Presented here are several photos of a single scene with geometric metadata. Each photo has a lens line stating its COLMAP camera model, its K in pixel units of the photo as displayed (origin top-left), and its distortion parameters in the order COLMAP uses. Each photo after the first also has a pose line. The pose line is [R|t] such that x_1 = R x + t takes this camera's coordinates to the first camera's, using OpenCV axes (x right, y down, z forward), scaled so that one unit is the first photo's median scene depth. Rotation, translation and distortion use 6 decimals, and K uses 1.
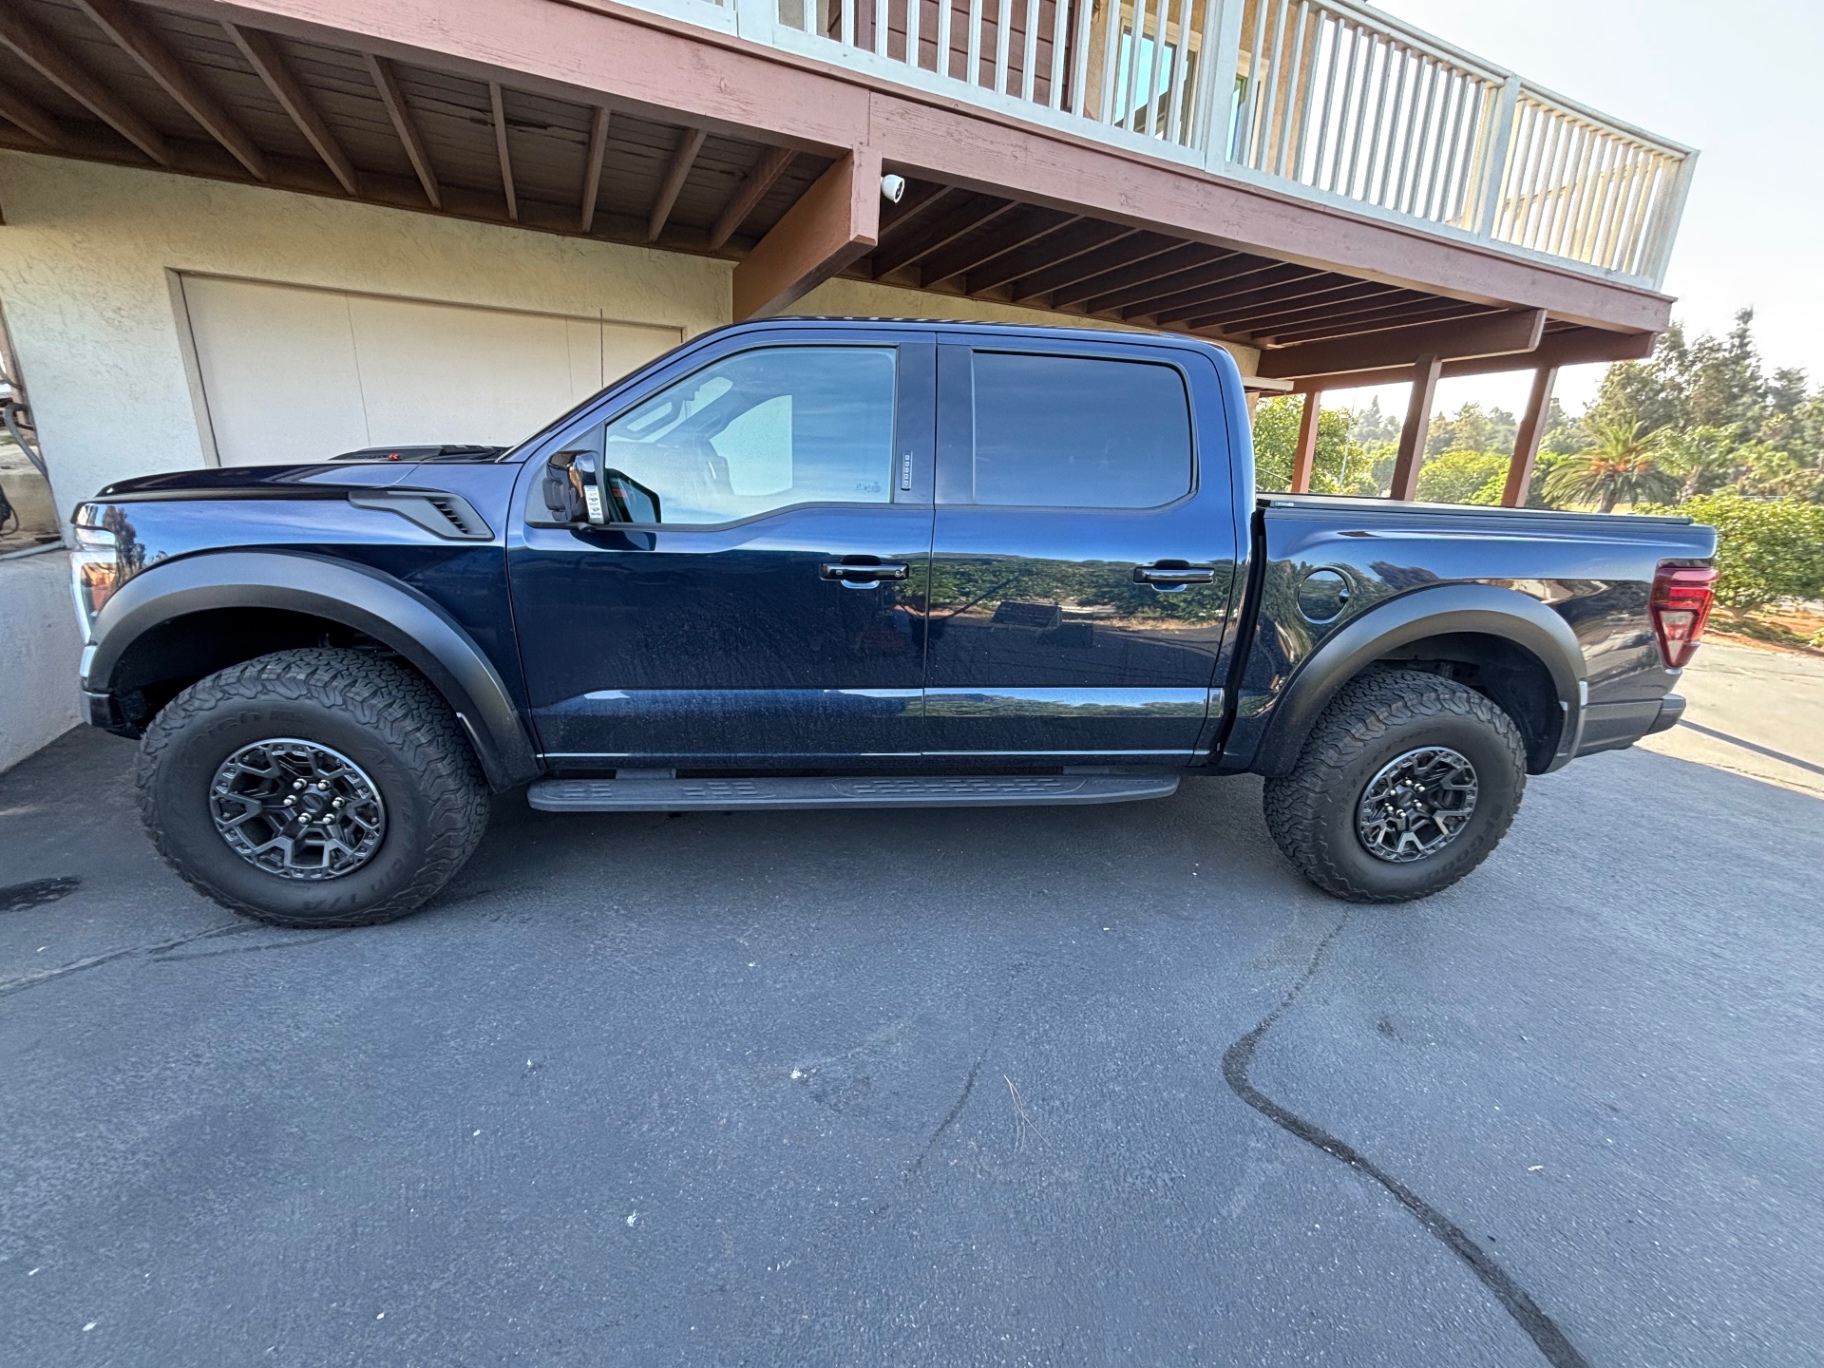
lens RADIAL K [[743.2, 0, 912.0], [0, 743.2, 684.0], [0, 0, 1]] dist [0.002305, -0.000540]
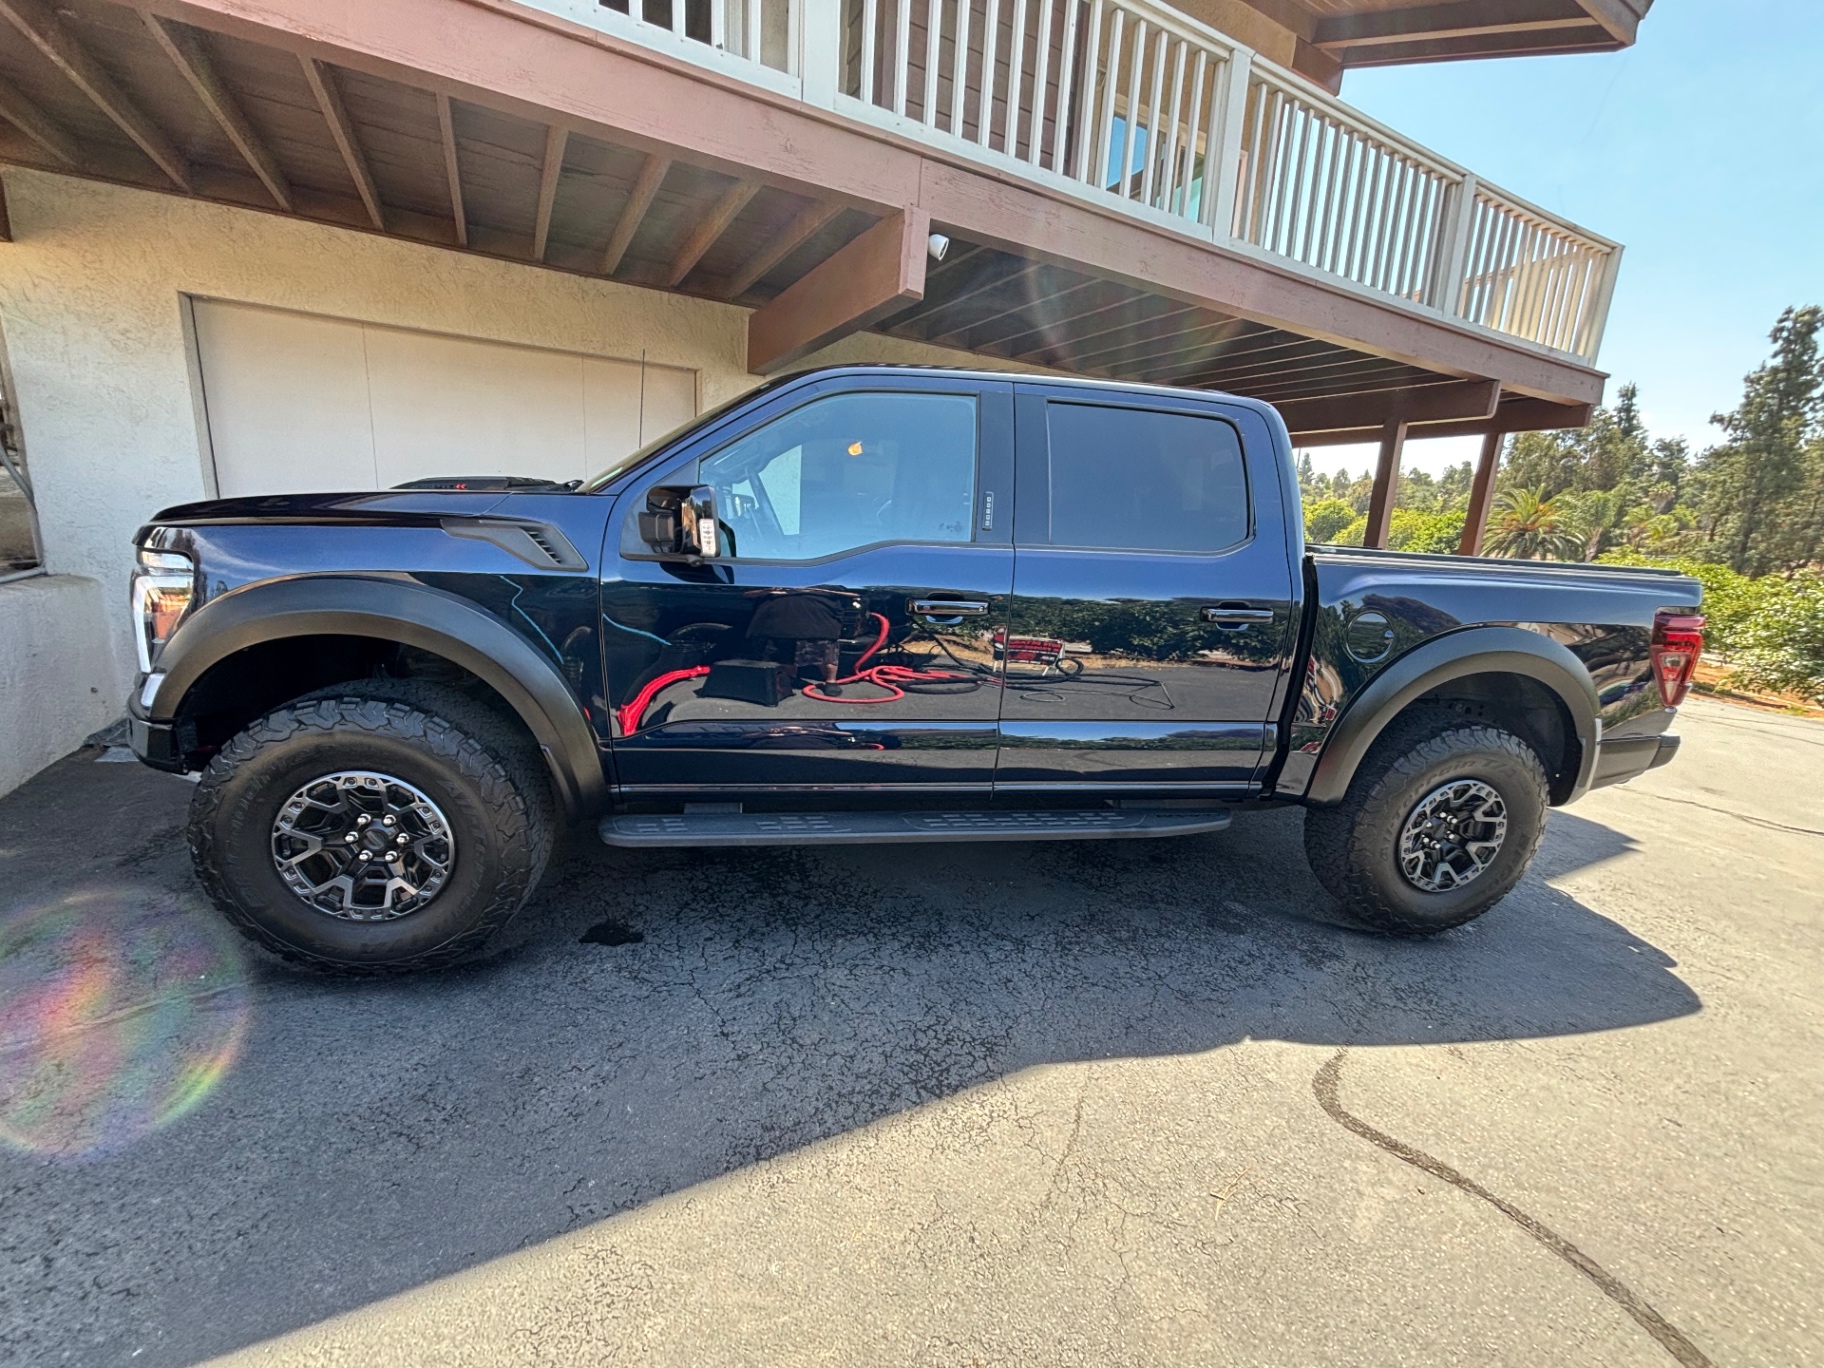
lens RADIAL K [[744.2, 0, 912.0], [0, 744.2, 684.0], [0, 0, 1]] dist [-0.000163, 0.000482]
pose [[0.997873, 0.007040, 0.064812, -0.148658], [-0.003330, 0.998359, -0.057173, 0.010073], [-0.065109, 0.056836, 0.996258, -0.008734]]
